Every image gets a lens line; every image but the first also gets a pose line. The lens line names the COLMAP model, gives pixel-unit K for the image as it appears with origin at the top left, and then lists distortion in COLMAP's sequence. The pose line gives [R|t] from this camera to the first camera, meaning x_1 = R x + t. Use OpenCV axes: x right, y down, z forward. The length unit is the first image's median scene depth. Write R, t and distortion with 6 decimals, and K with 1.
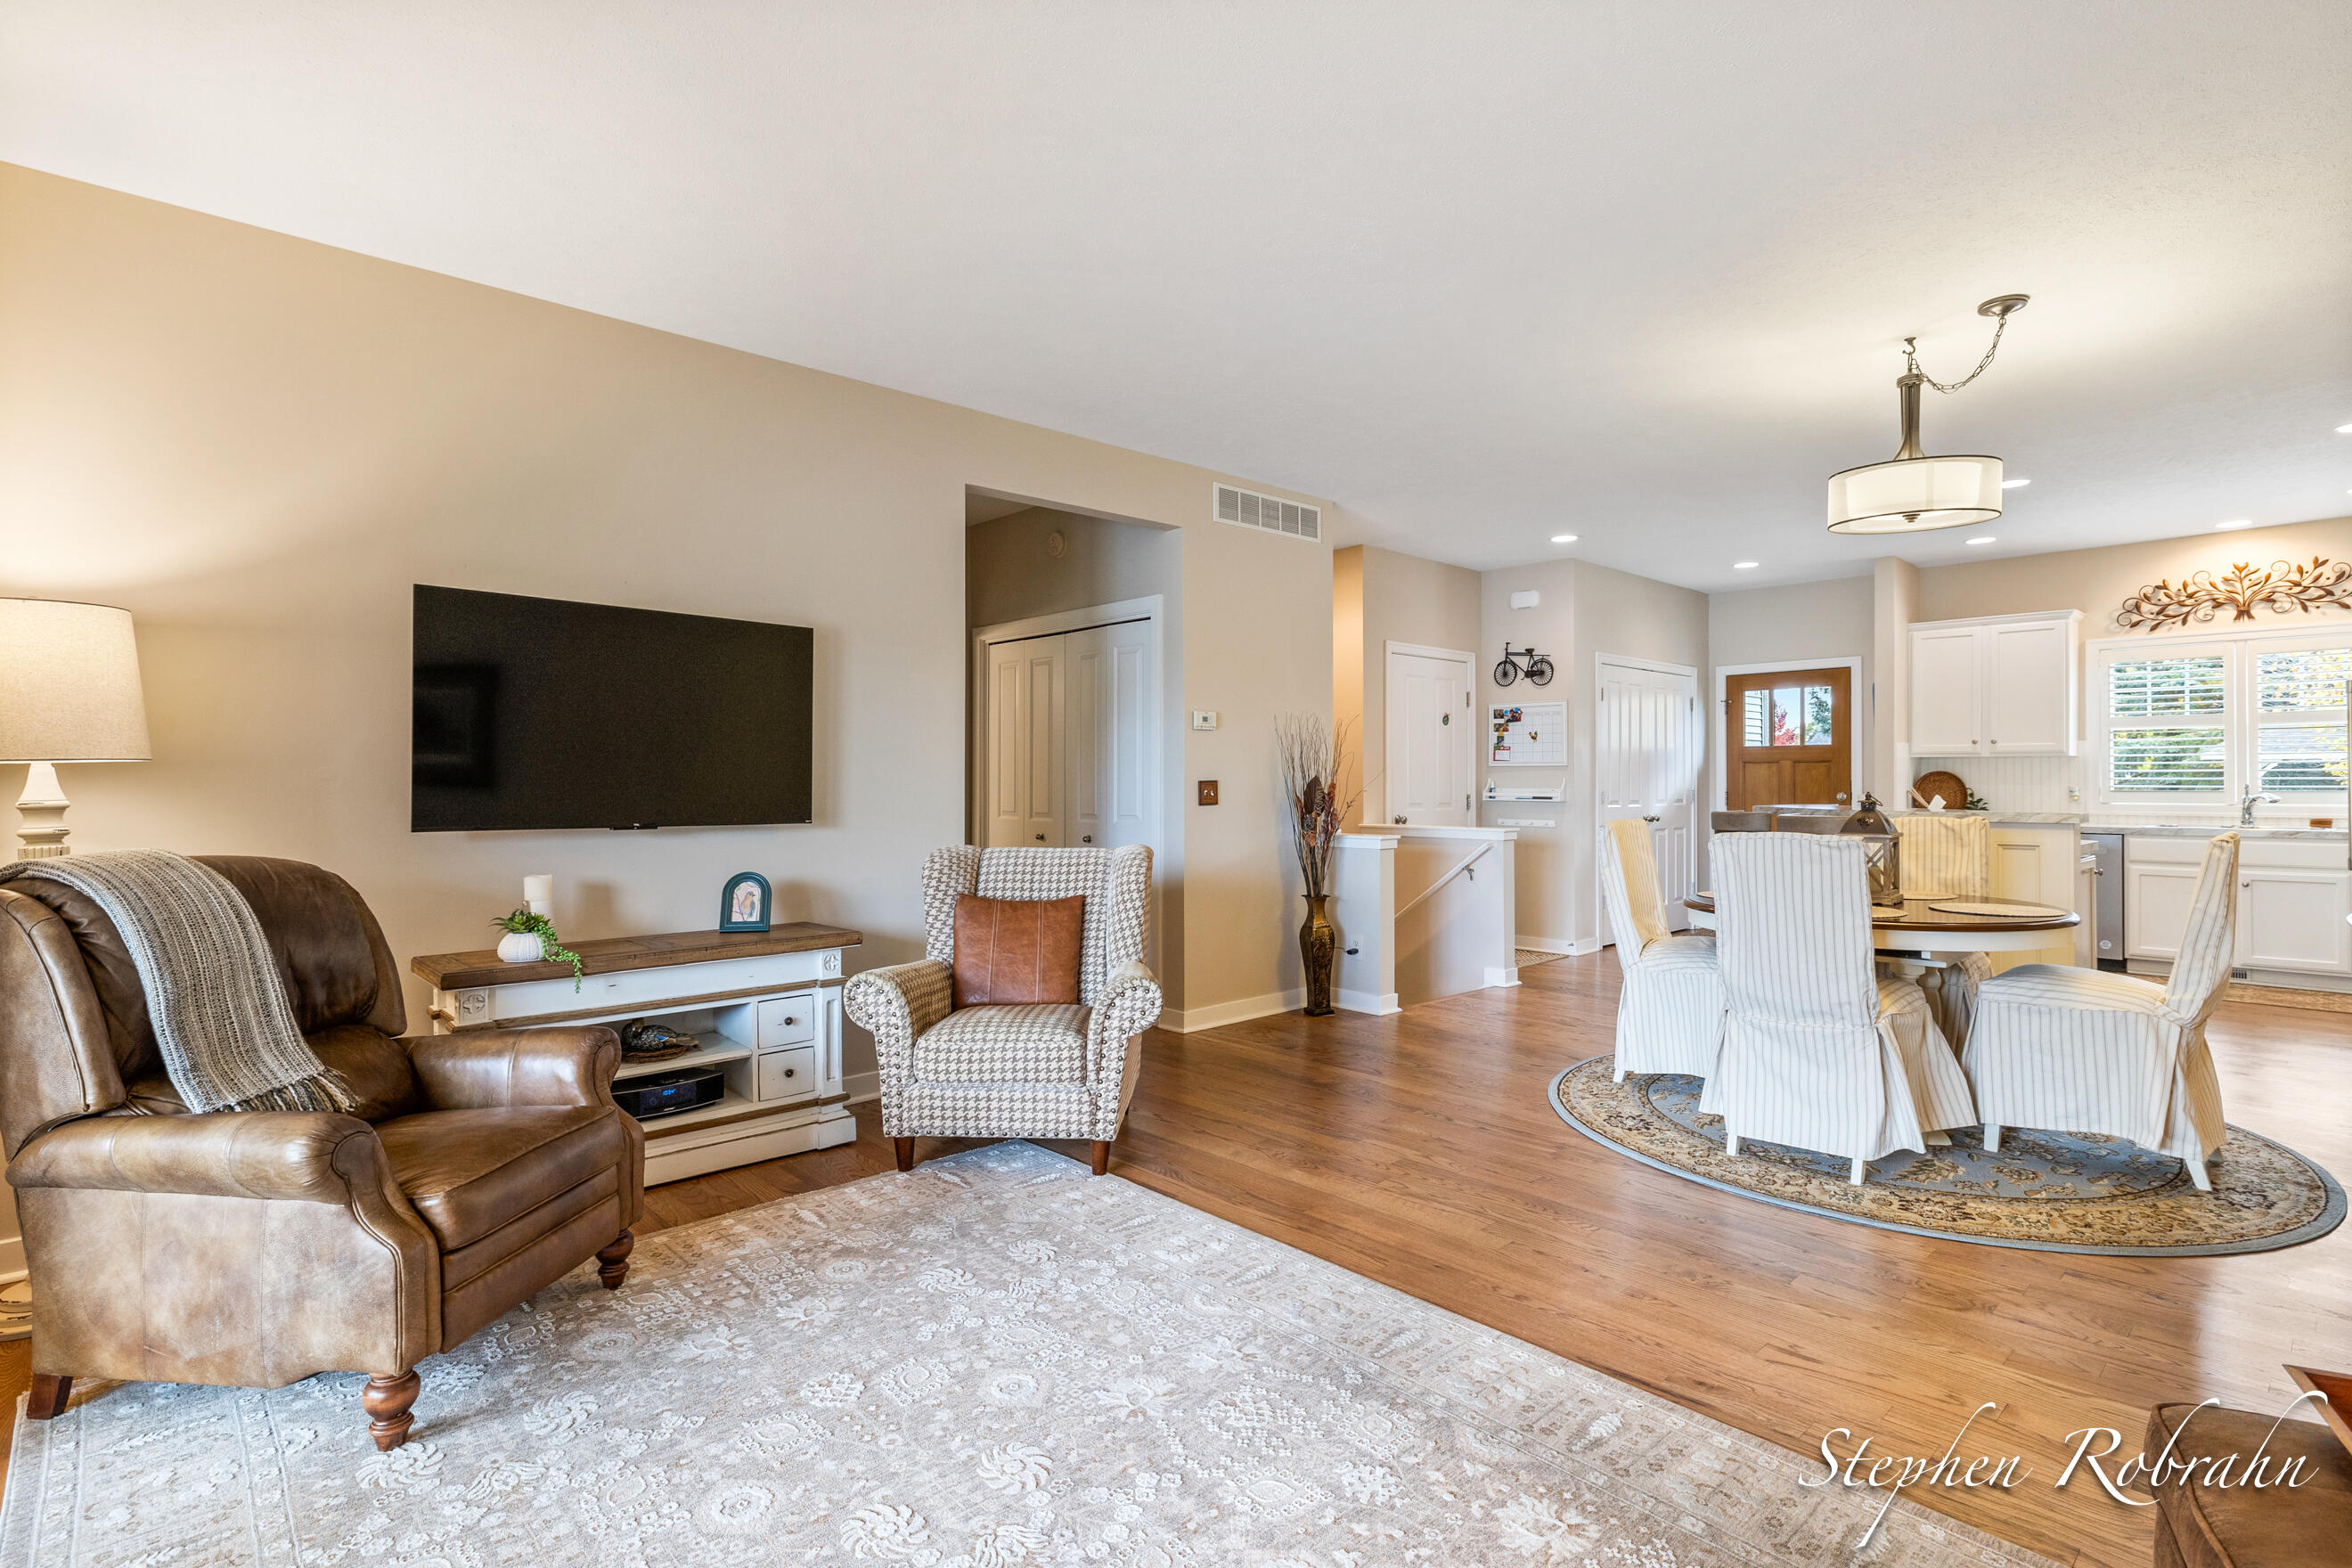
lens RADIAL K [[1128.0, 0, 1179.9], [0, 1128.0, 777.3], [0, 0, 1]] dist [-0.003294, 0.000143]
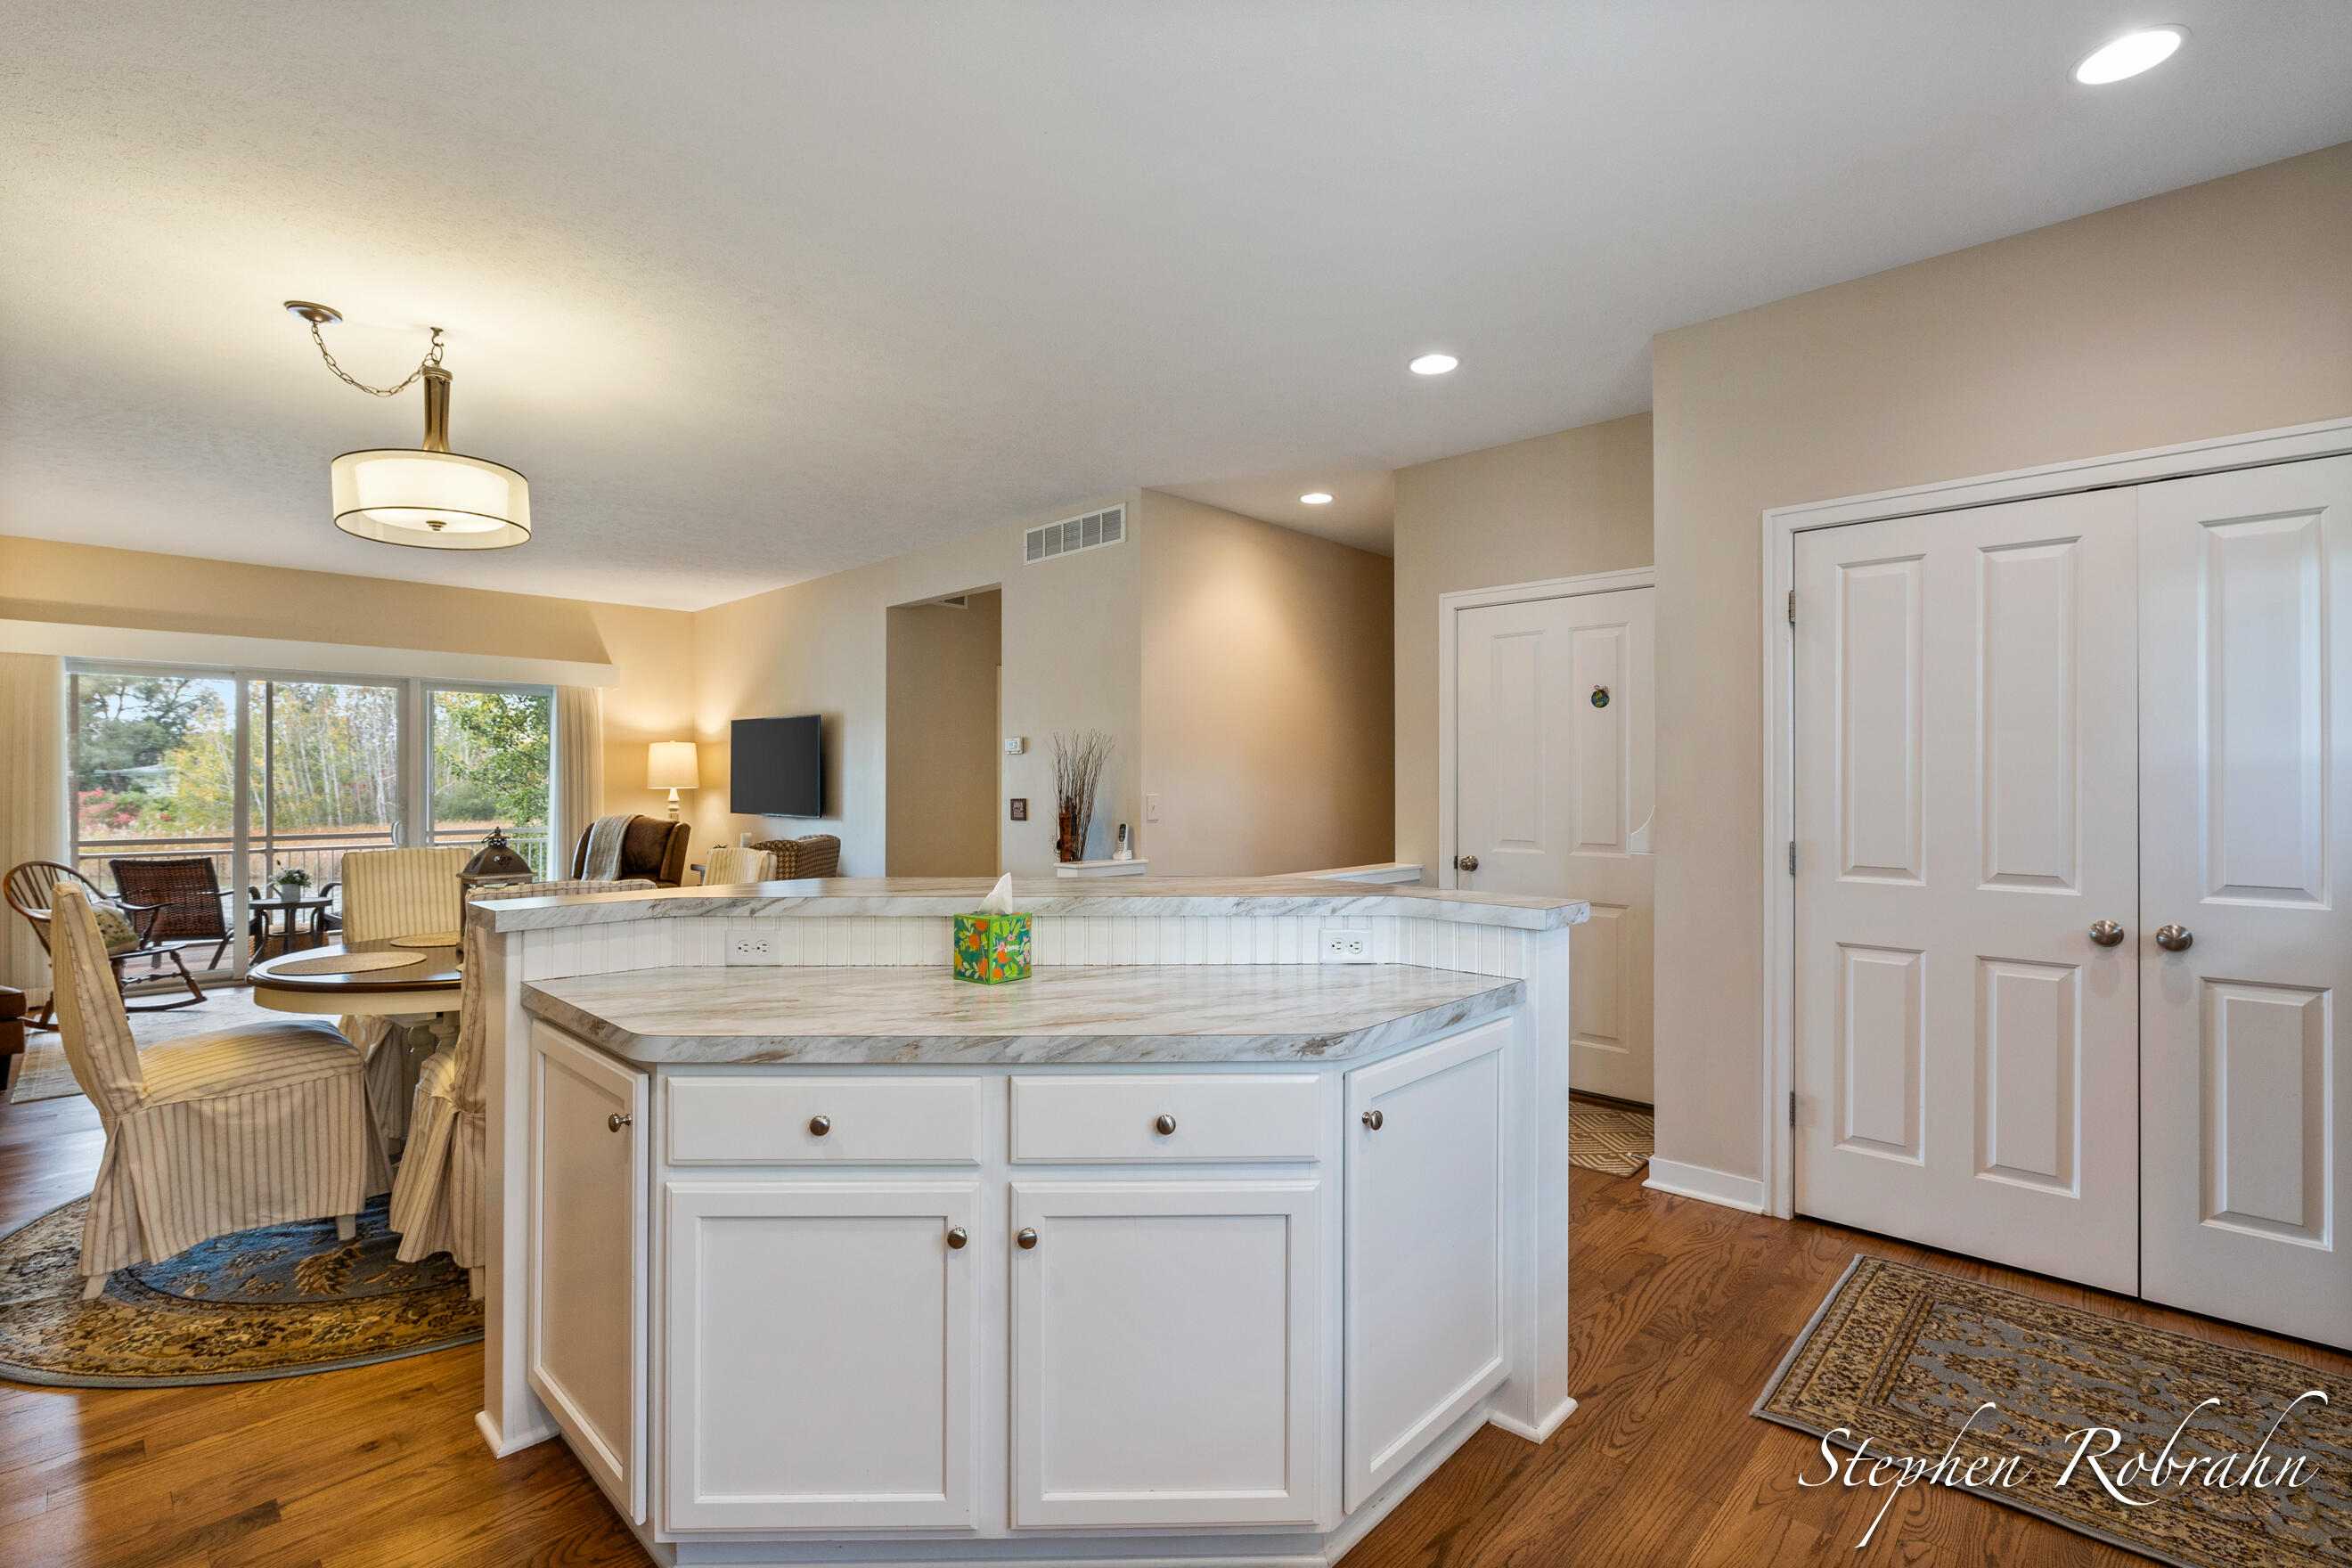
lens RADIAL K [[1058.7, 0, 1180.5], [0, 1058.7, 772.3], [0, 0, 1]] dist [-0.004470, -0.000615]
pose [[0.064250, -0.004966, -0.997921, 0.903070], [0.005674, 0.999973, -0.004611, -0.014763], [0.997918, -0.005366, 0.064276, 0.906754]]
